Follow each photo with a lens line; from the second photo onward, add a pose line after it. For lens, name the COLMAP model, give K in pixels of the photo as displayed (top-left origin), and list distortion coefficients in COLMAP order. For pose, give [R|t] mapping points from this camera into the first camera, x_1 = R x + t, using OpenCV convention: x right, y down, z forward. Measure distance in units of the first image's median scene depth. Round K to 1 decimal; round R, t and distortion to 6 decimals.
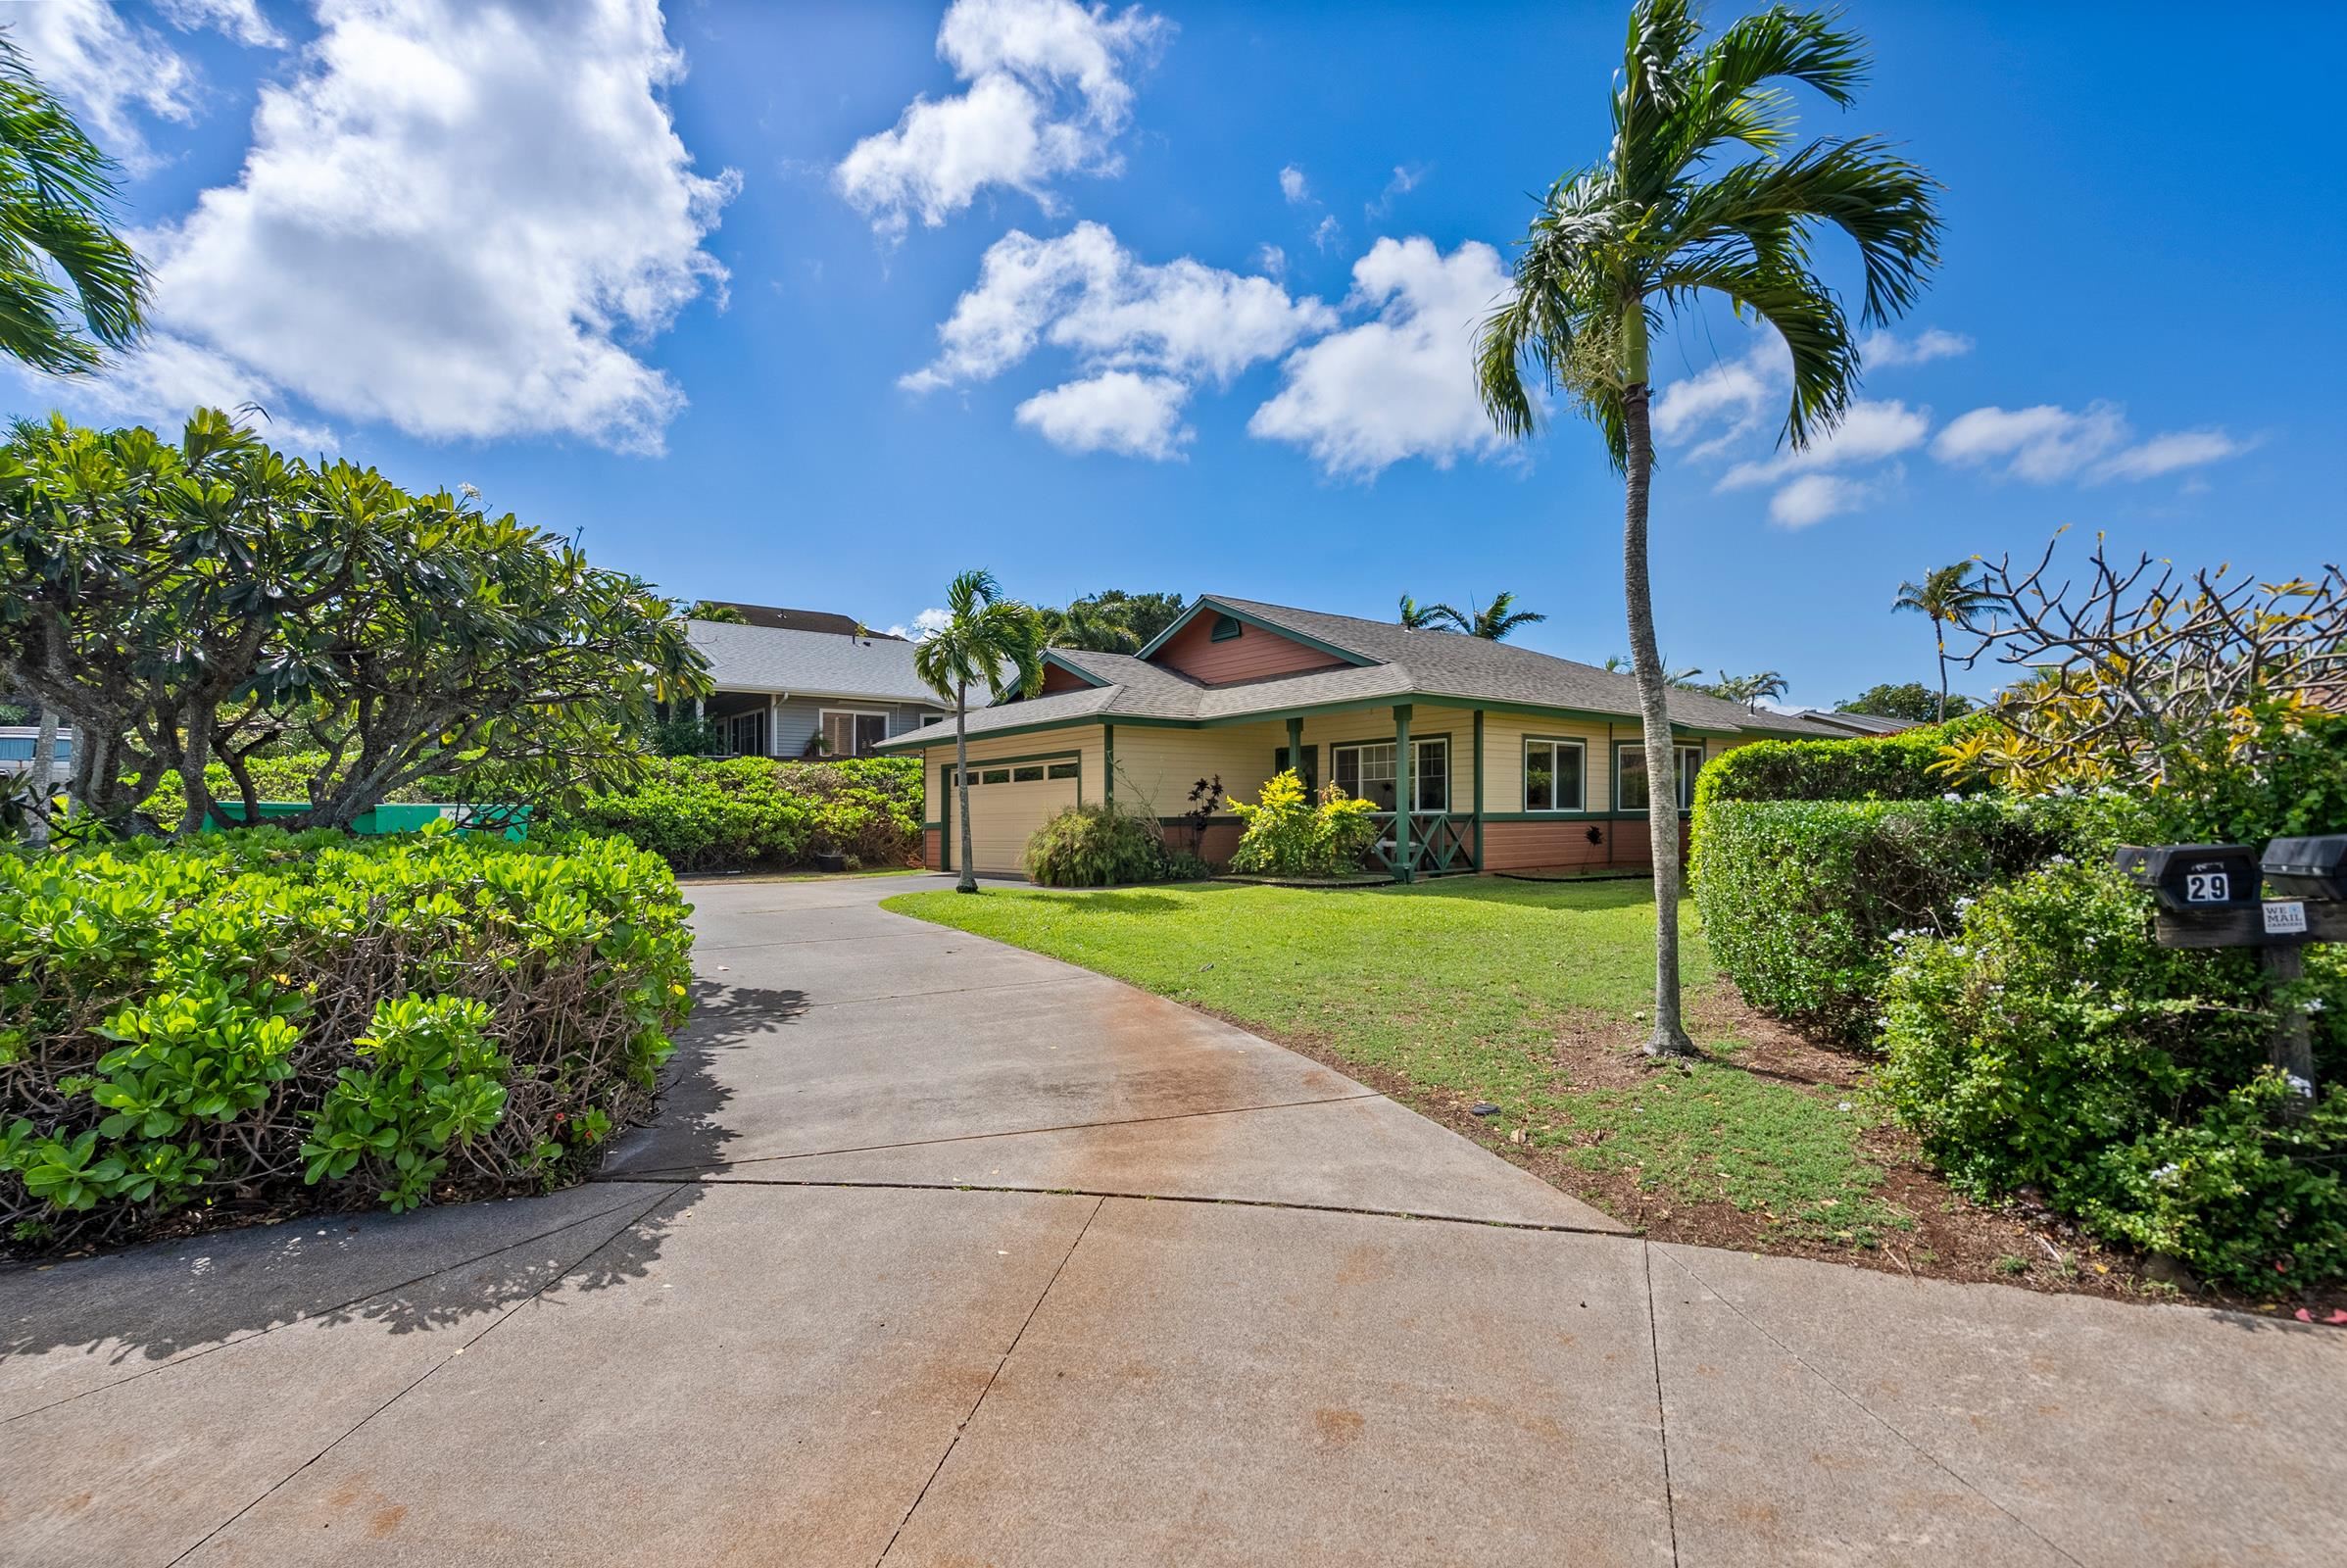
lens RADIAL K [[1069.6, 0, 1176.0], [0, 1069.6, 809.3], [0, 0, 1]] dist [-0.007672, 0.003748]
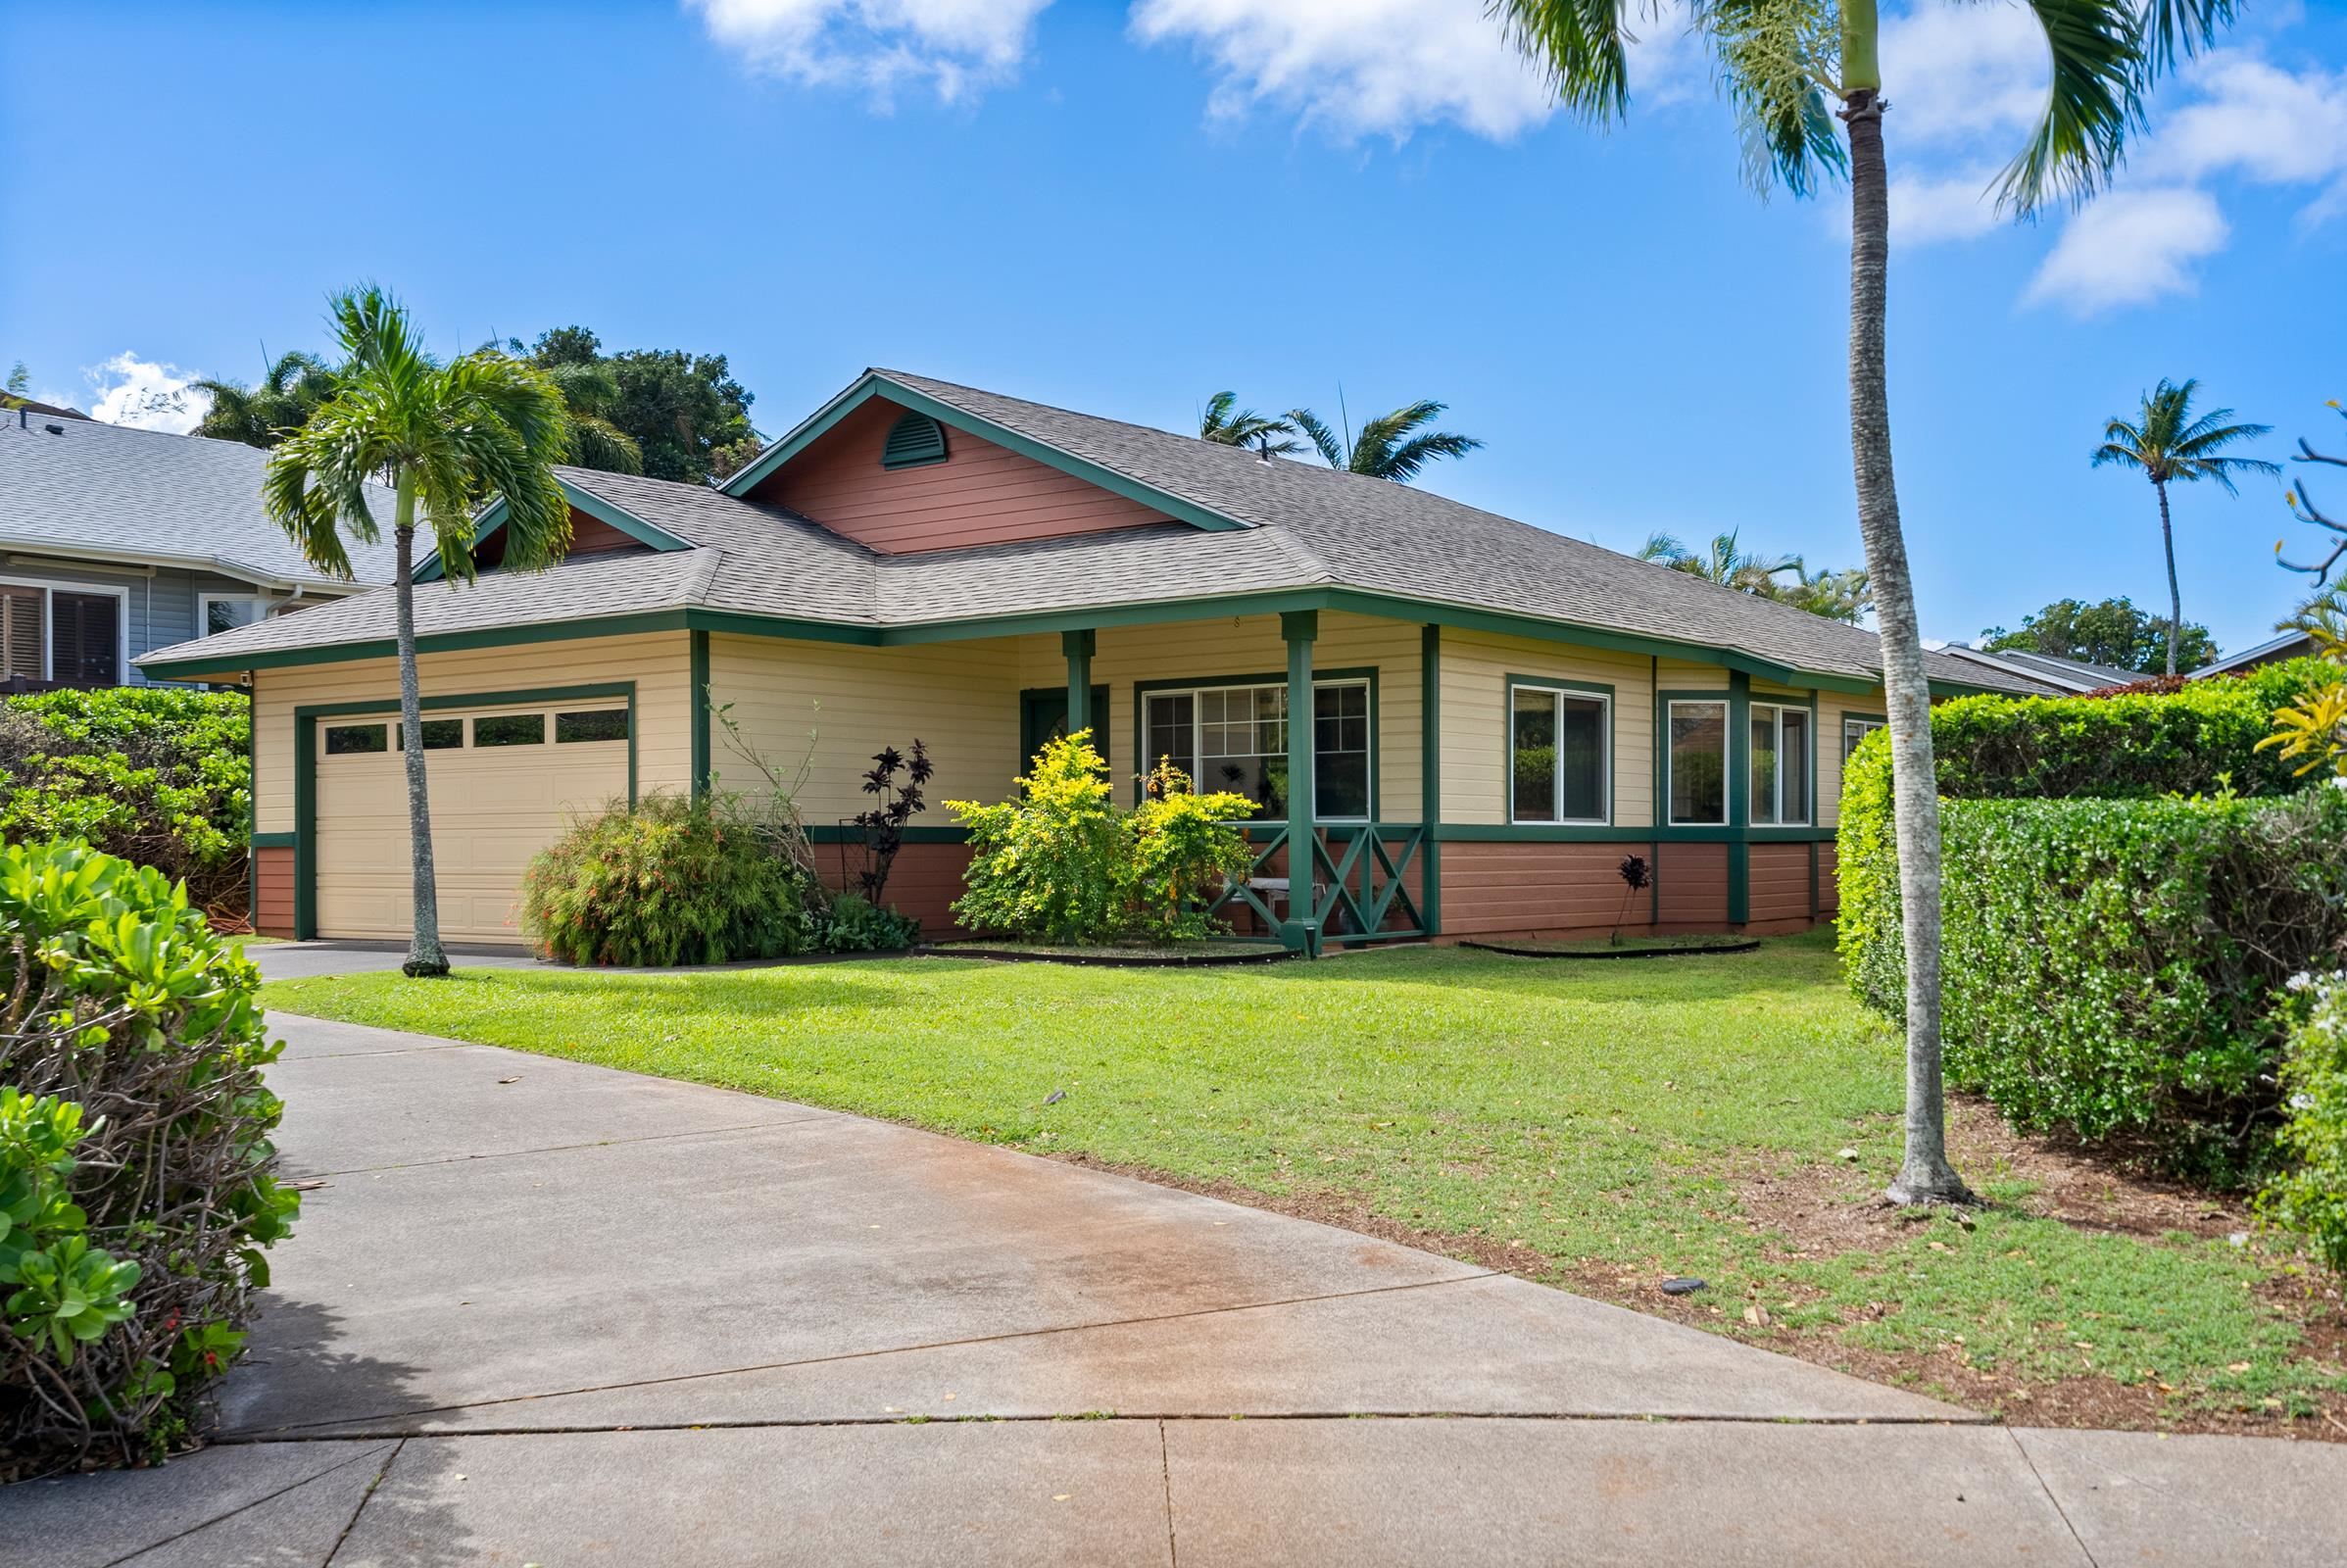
lens RADIAL K [[2336.3, 0, 1171.9], [0, 2336.3, 775.1], [0, 0, 1]] dist [0.000101, 0.000000]
pose [[0.974786, 0.017169, 0.222482, -0.096769], [-0.012108, 0.999636, -0.024091, 0.009151], [-0.222814, 0.020789, 0.974639, -0.076237]]
